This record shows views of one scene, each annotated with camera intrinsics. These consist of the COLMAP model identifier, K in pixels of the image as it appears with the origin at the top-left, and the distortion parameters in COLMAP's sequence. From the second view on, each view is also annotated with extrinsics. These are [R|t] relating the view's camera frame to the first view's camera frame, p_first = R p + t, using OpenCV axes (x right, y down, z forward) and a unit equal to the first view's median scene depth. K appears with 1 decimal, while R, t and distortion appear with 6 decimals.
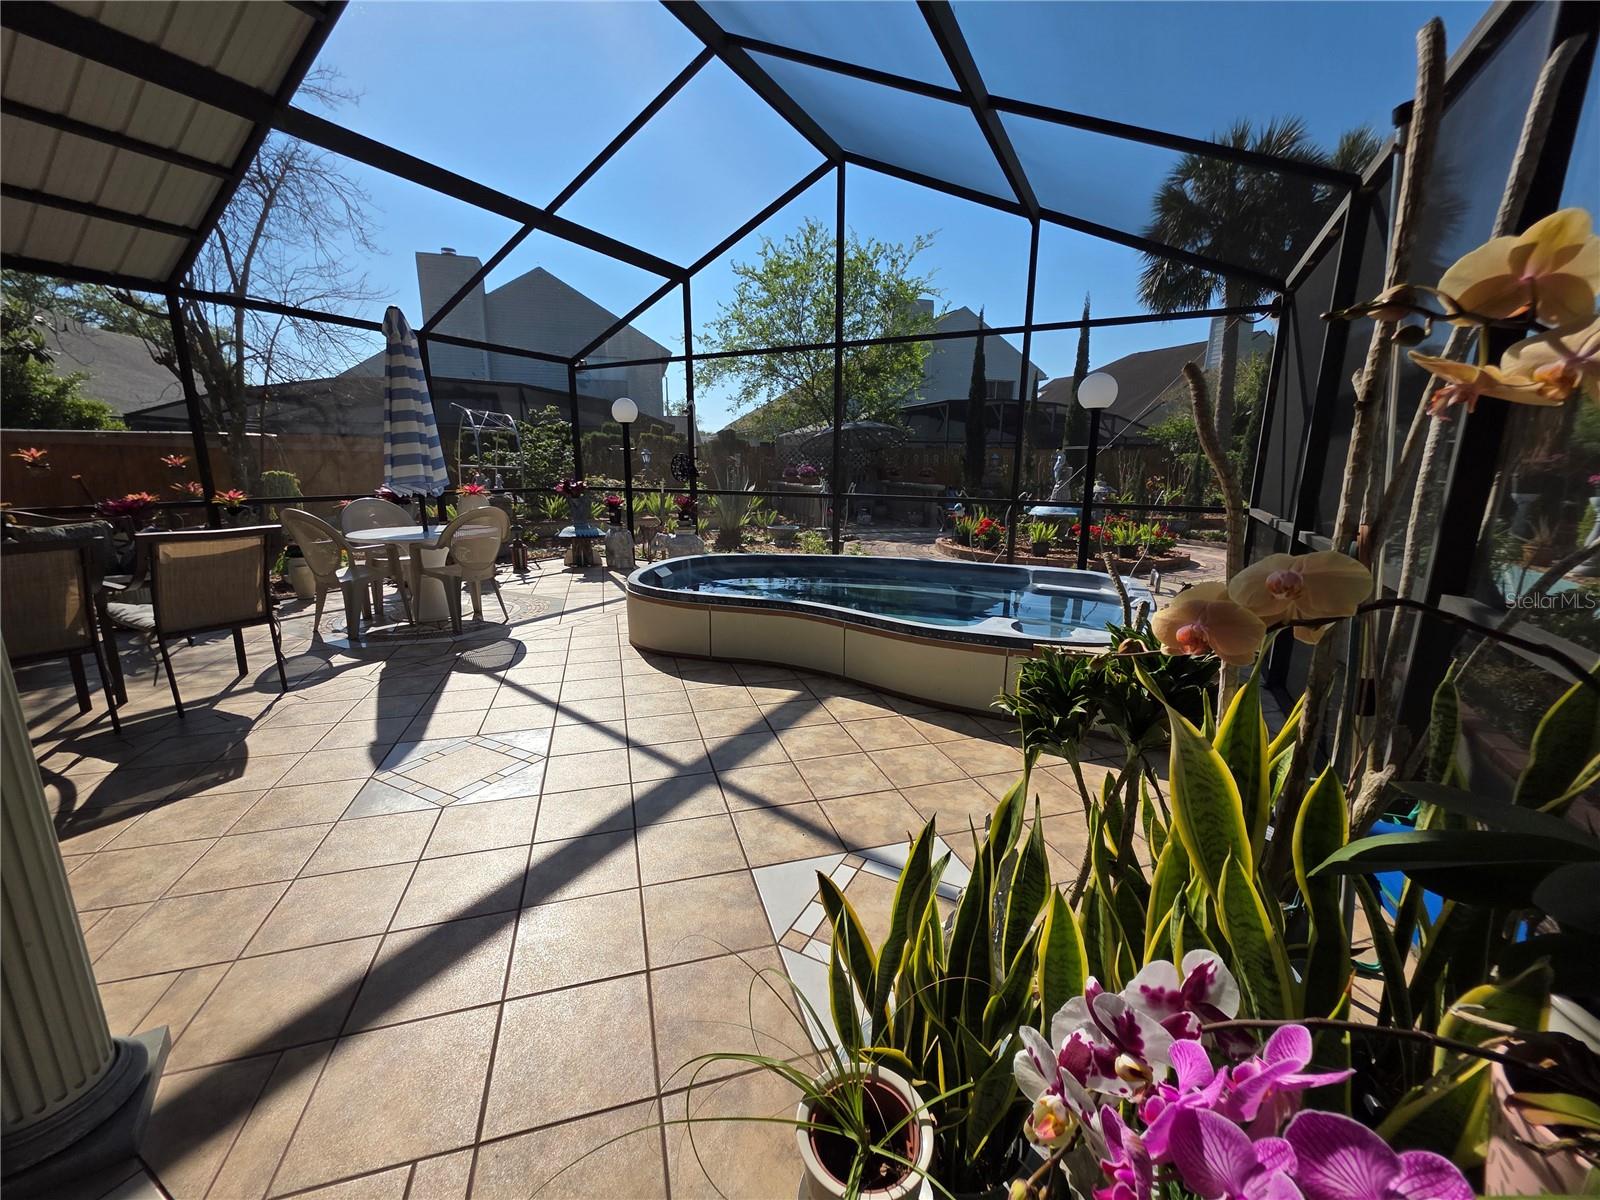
lens RADIAL K [[639.8, 0, 799.2], [0, 639.8, 595.8], [0, 0, 1]] dist [0.003259, 0.000578]
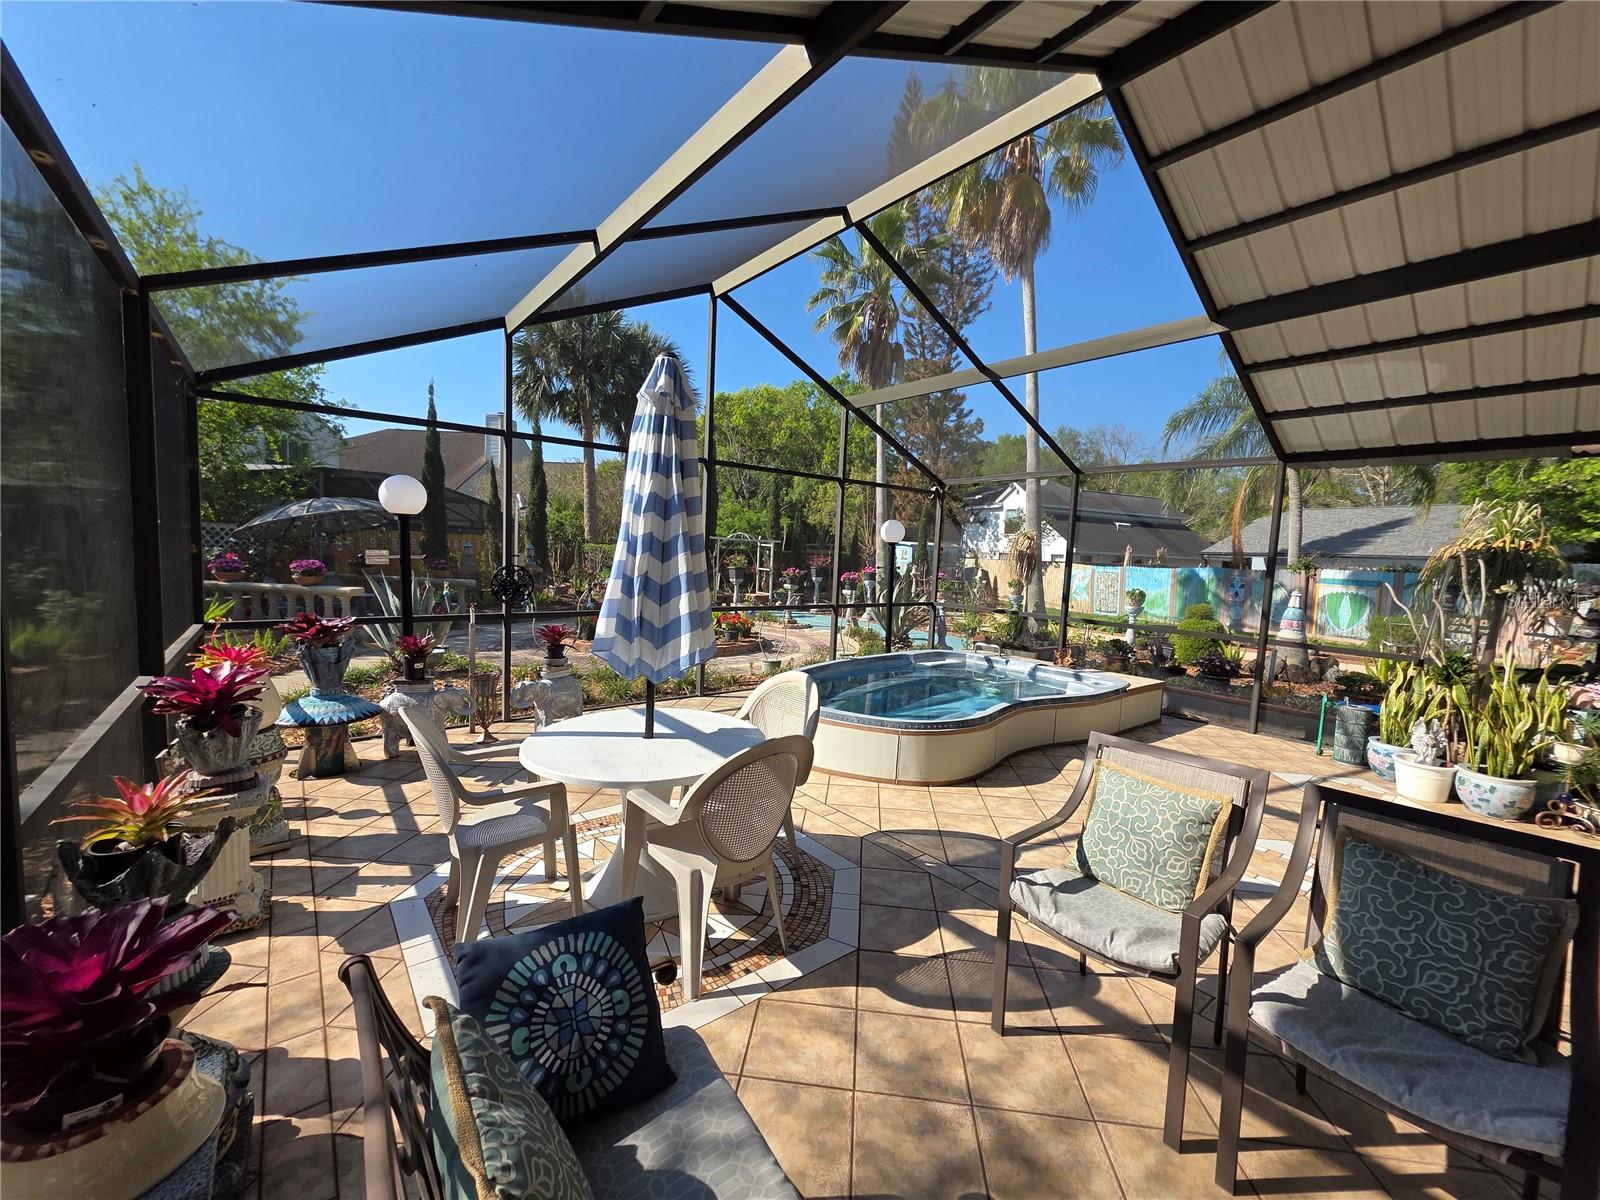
lens RADIAL K [[639.8, 0, 812.1], [0, 639.8, 598.2], [0, 0, 1]] dist [0.003259, 0.000578]
pose [[0.378671, -0.056764, 0.923789, -0.961042], [0.152599, 0.988287, -0.001824, -0.183876], [-0.912865, 0.141660, 0.382897, 0.598156]]
